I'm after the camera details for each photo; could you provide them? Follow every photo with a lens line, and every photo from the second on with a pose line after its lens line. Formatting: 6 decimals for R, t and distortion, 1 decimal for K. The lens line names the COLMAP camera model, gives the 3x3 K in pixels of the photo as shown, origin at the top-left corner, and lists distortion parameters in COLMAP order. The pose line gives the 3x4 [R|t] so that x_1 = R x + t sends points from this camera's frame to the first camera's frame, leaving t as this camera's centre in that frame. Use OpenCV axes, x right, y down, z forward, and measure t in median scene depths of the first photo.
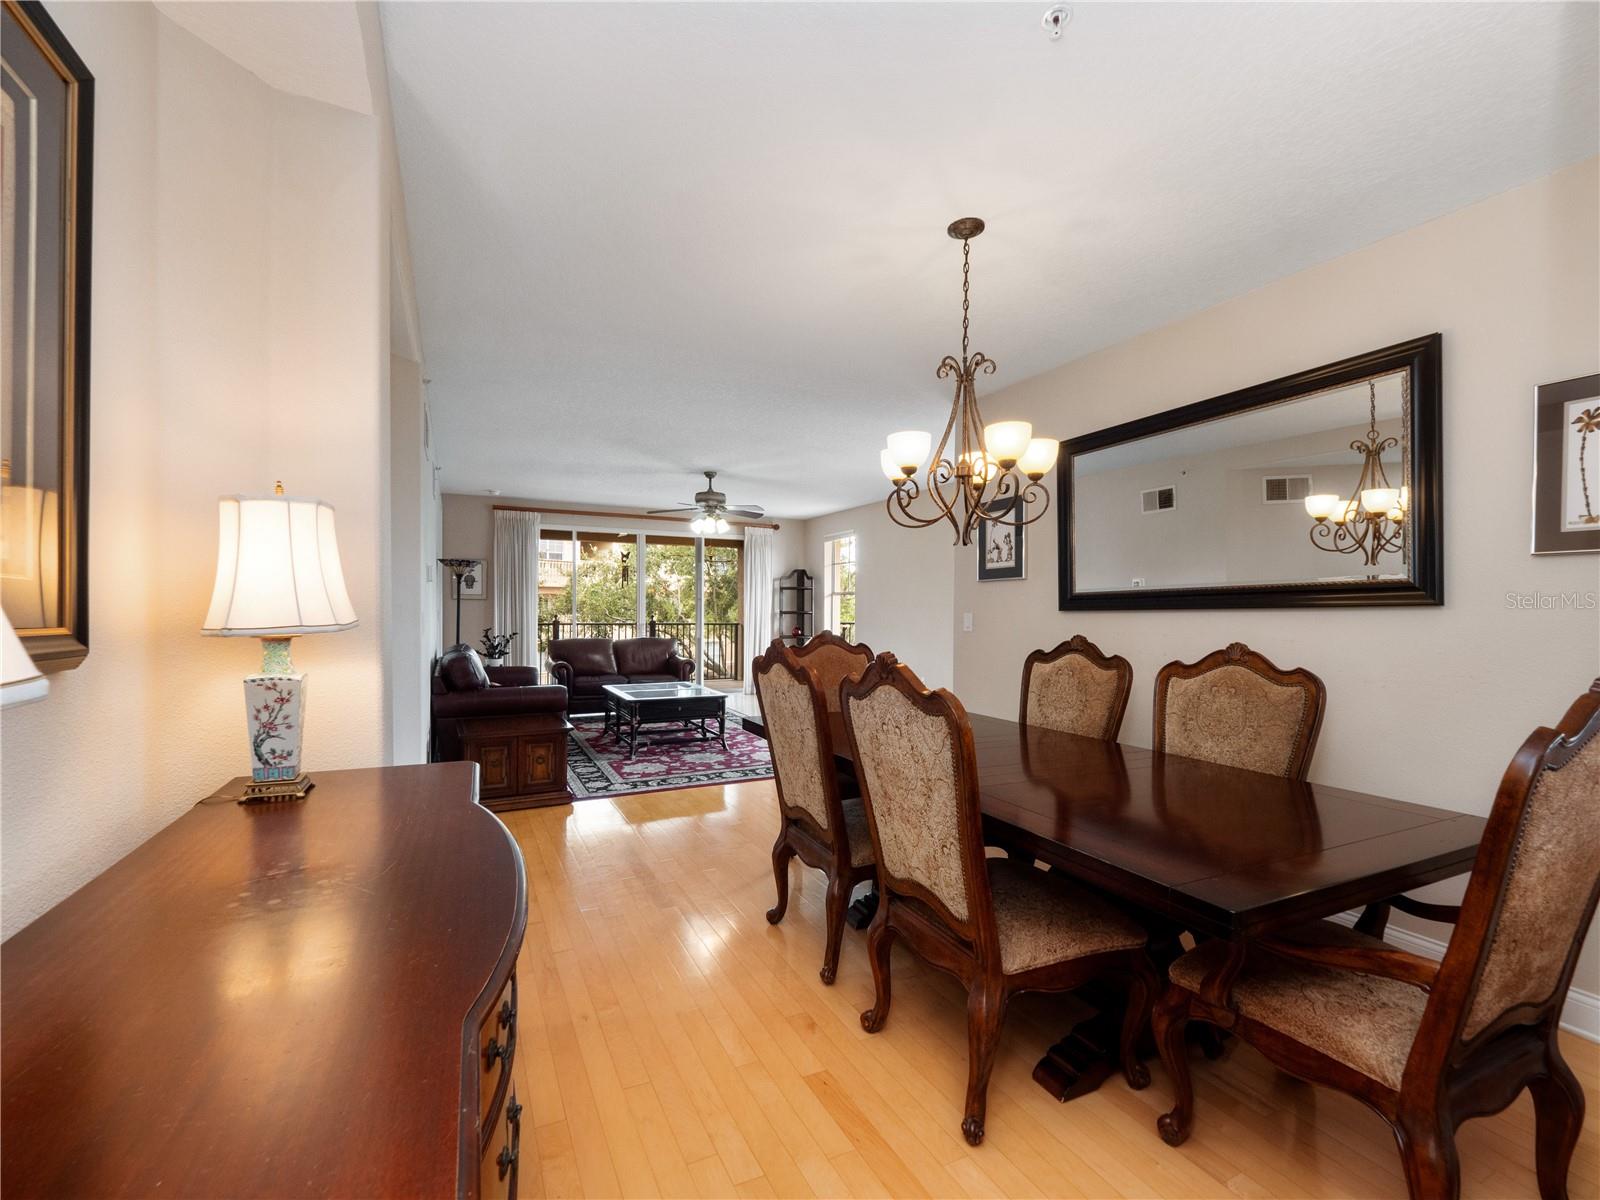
lens RADIAL K [[683.4, 0, 803.3], [0, 683.4, 612.7], [0, 0, 1]] dist [0.001152, -0.000887]
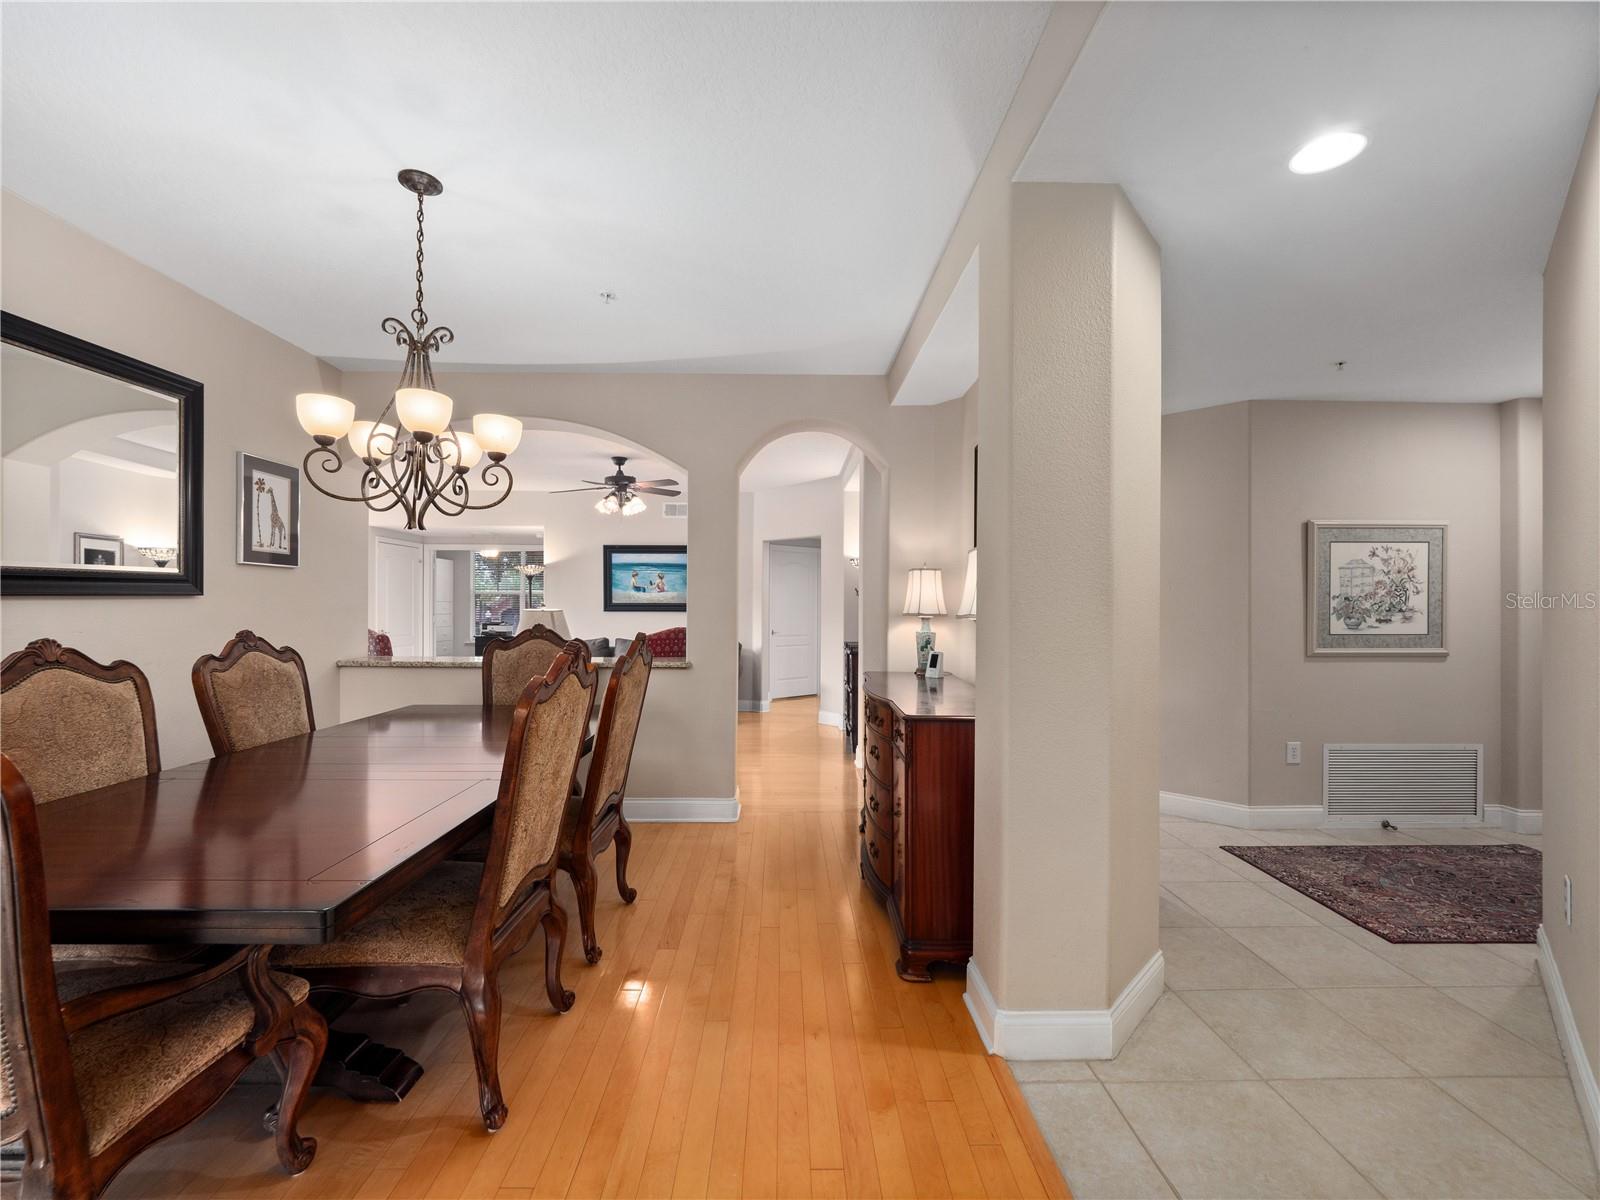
lens RADIAL K [[683.4, 0, 791.3], [0, 683.4, 602.7], [0, 0, 1]] dist [0.001152, -0.000887]
pose [[-0.895966, -0.008915, 0.444033, -0.248687], [-0.008468, 0.999960, 0.002991, -0.004280], [-0.444042, -0.001080, -0.896006, 0.648263]]
